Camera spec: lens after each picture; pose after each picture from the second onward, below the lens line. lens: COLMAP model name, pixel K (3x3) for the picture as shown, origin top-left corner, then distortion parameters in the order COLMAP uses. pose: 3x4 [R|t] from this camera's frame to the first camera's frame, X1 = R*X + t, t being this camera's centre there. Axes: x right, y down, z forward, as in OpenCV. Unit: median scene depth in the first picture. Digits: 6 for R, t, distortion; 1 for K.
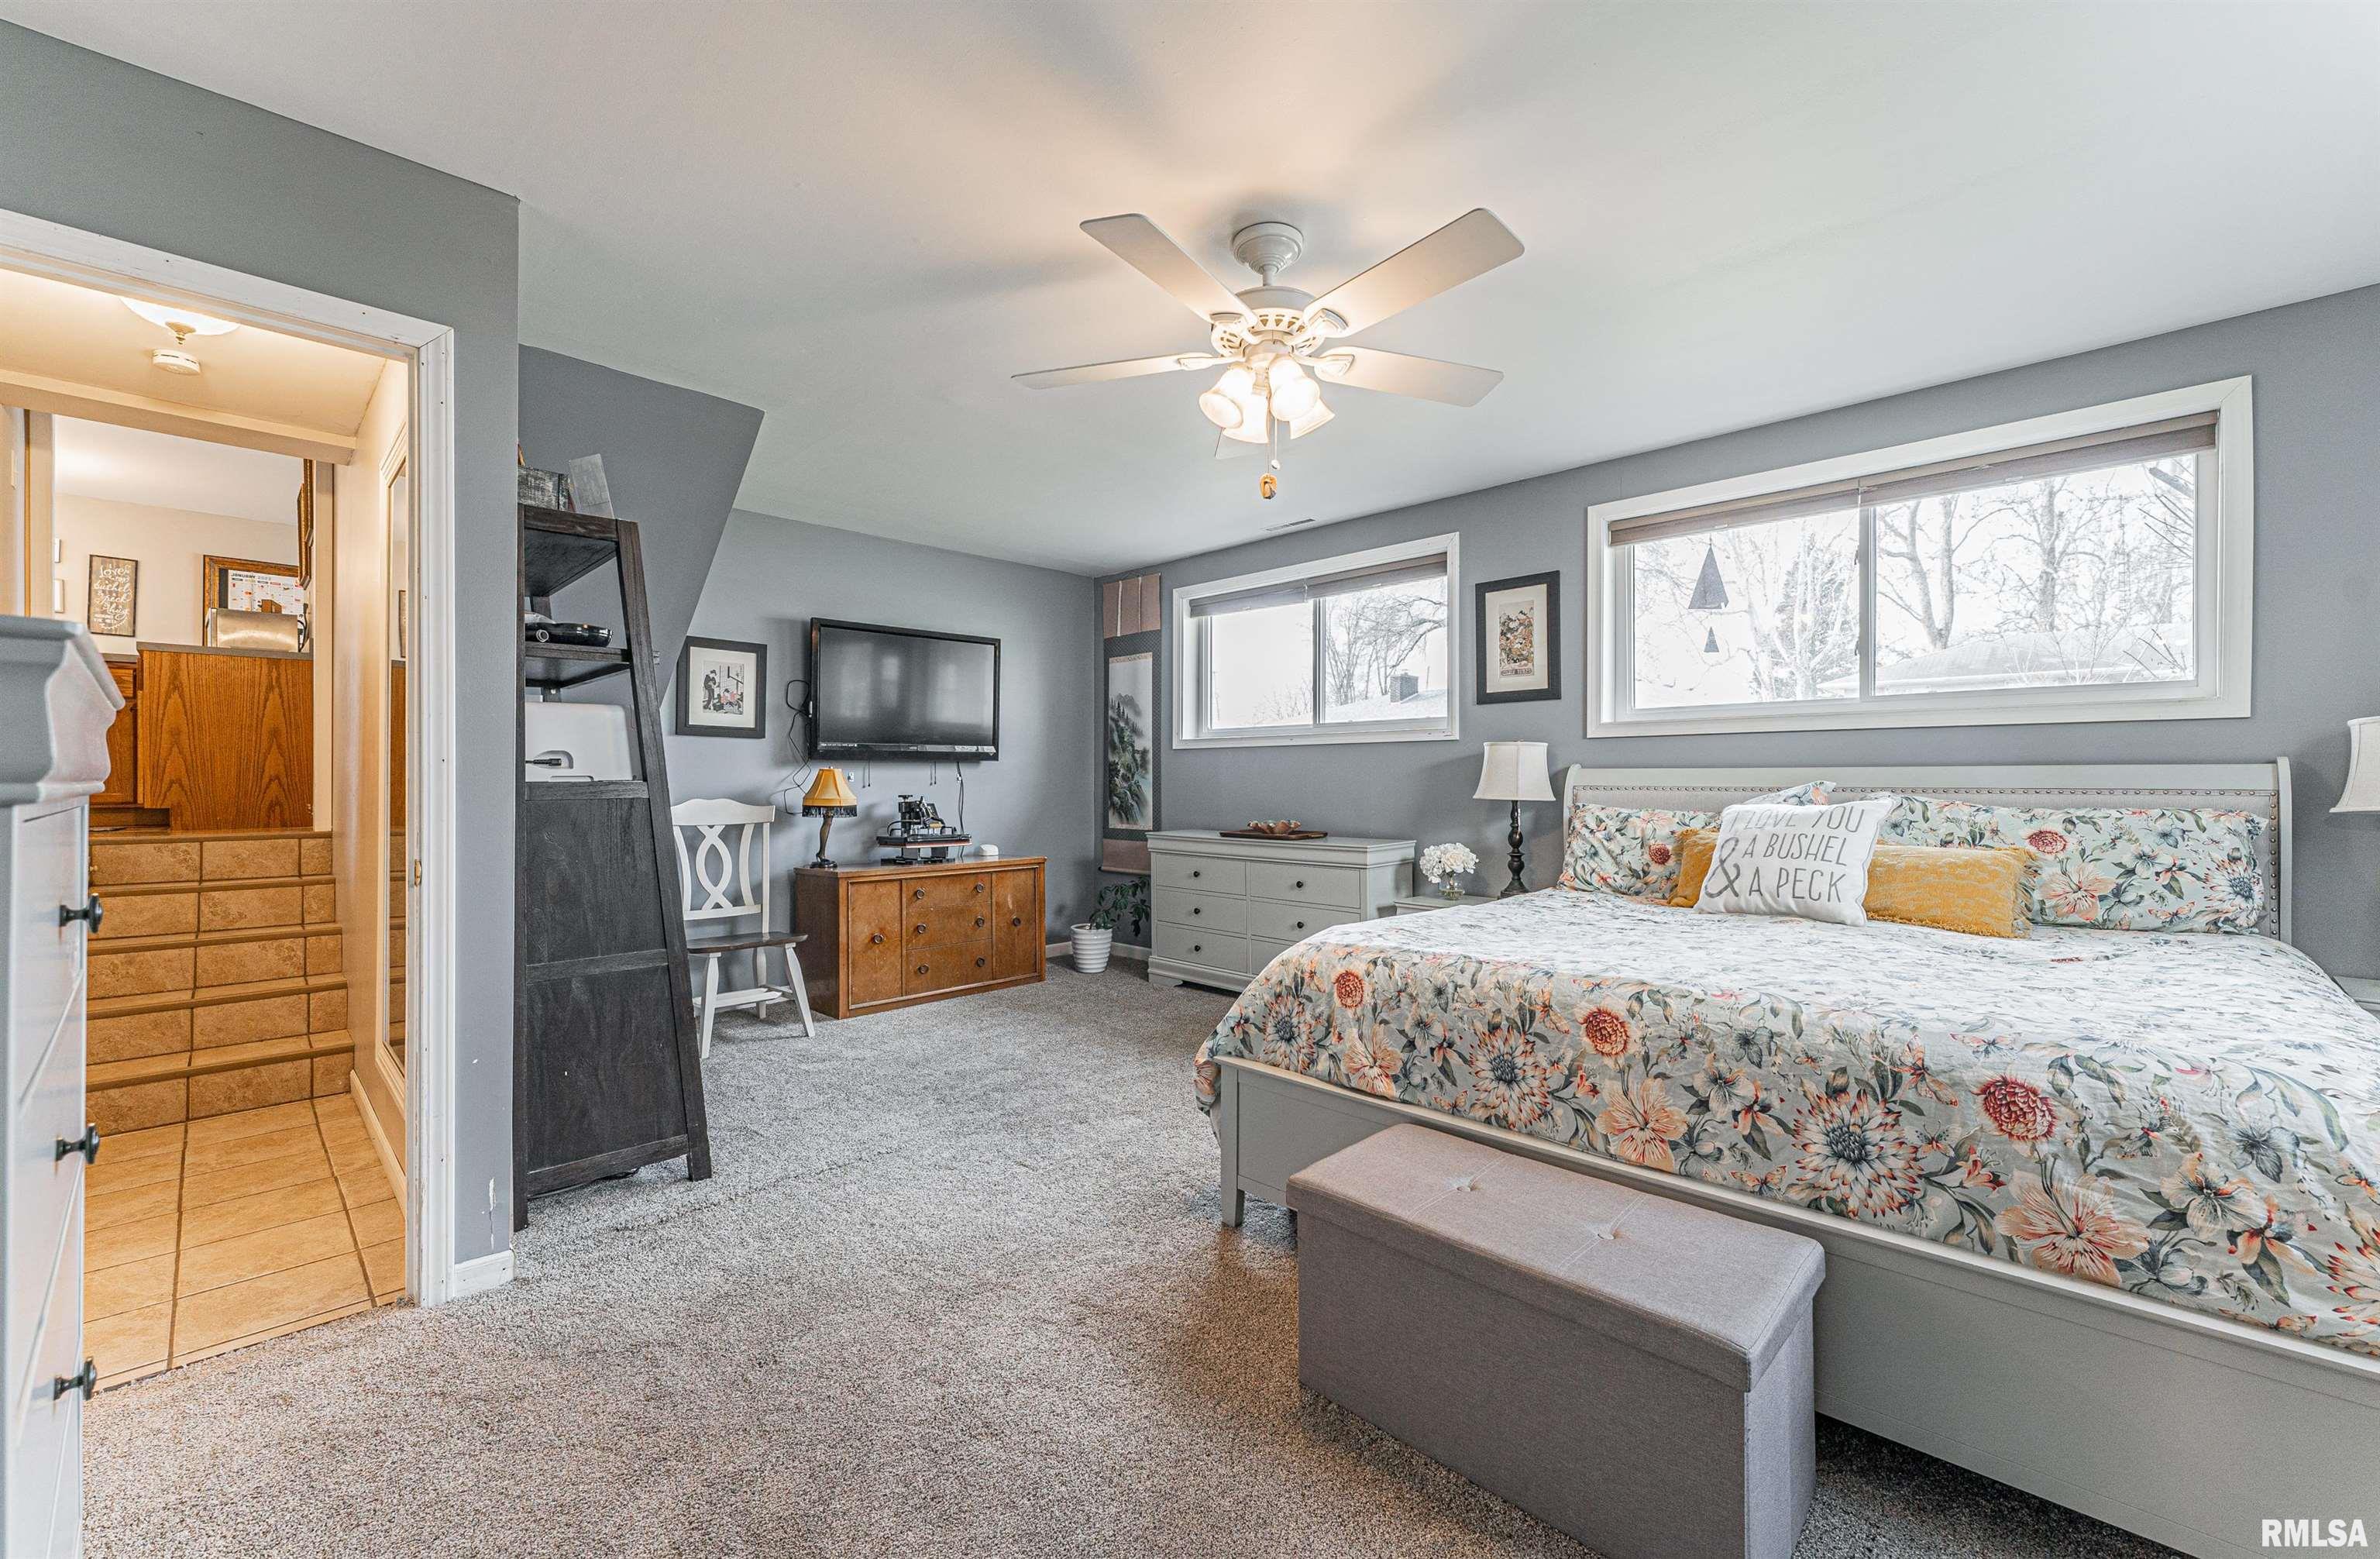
lens RADIAL K [[962.2, 0, 1188.6], [0, 962.2, 783.3], [0, 0, 1]] dist [0.001389, 0.000118]
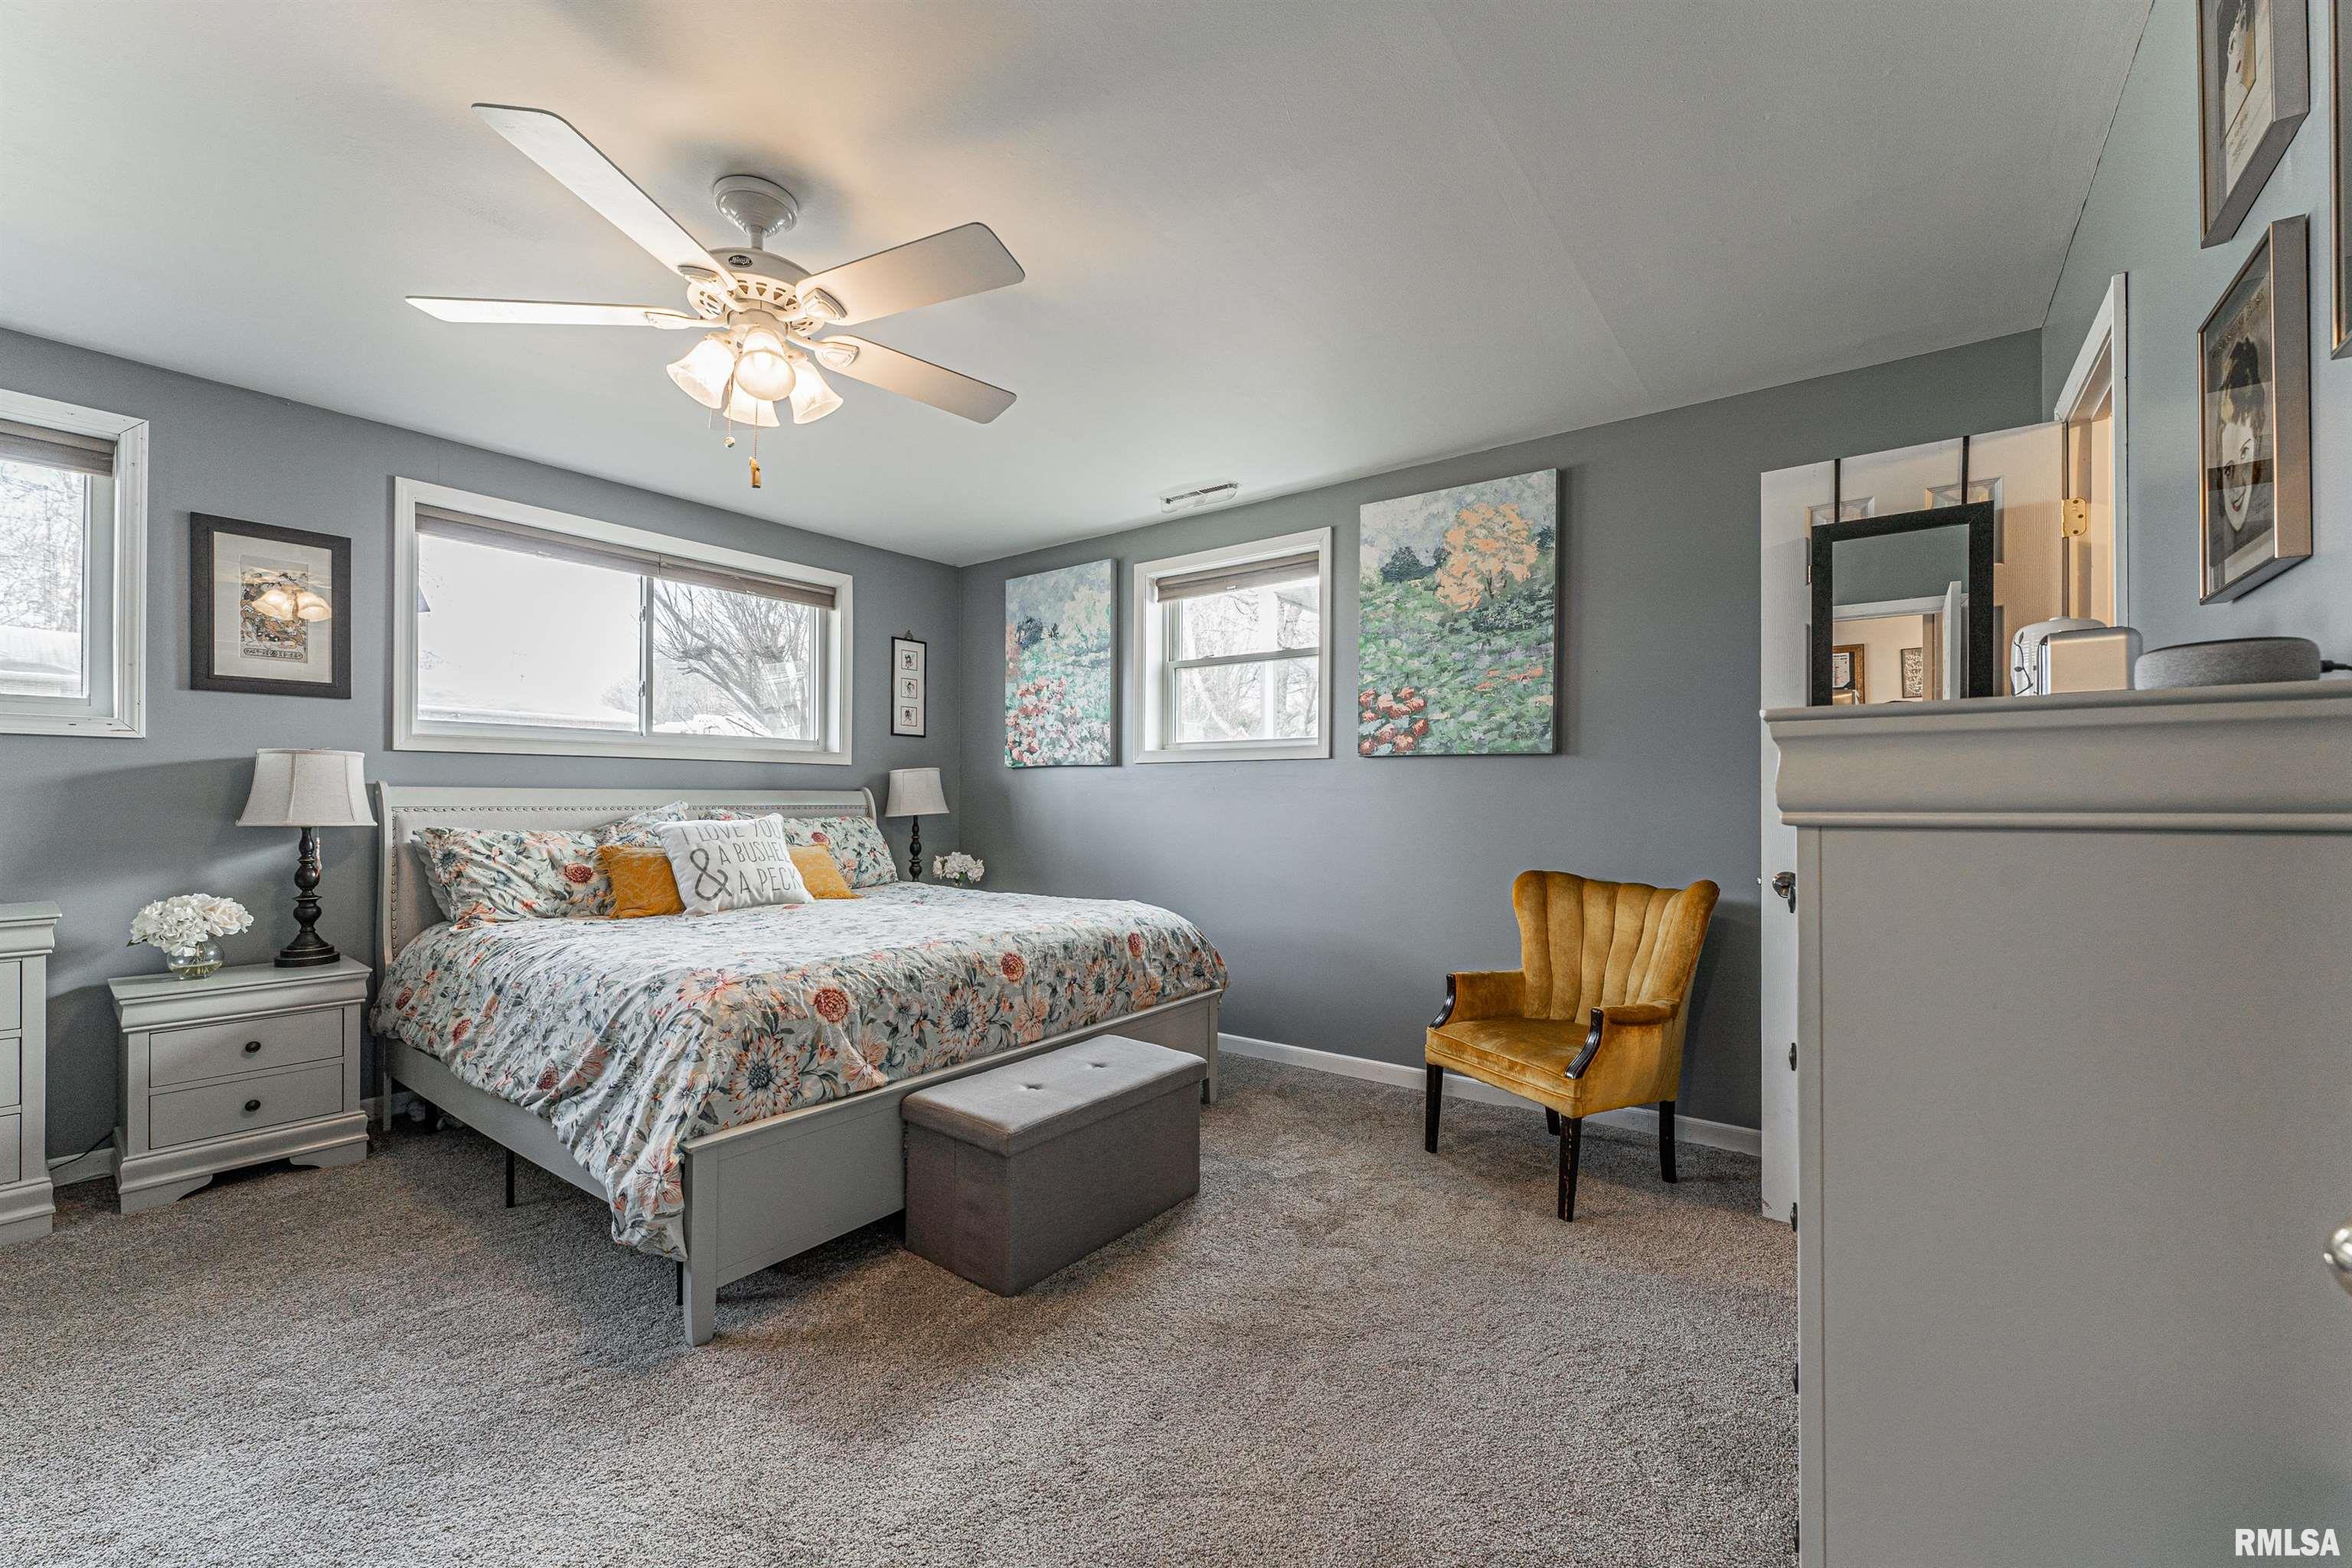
lens RADIAL K [[966.8, 0, 1166.1], [0, 966.8, 802.3], [0, 0, 1]] dist [0.001302, -0.000218]
pose [[-0.136469, -0.004353, 0.990635, -0.858315], [0.001515, 0.999988, 0.004603, -0.007021], [-0.990643, 0.002128, -0.136460, 0.743104]]
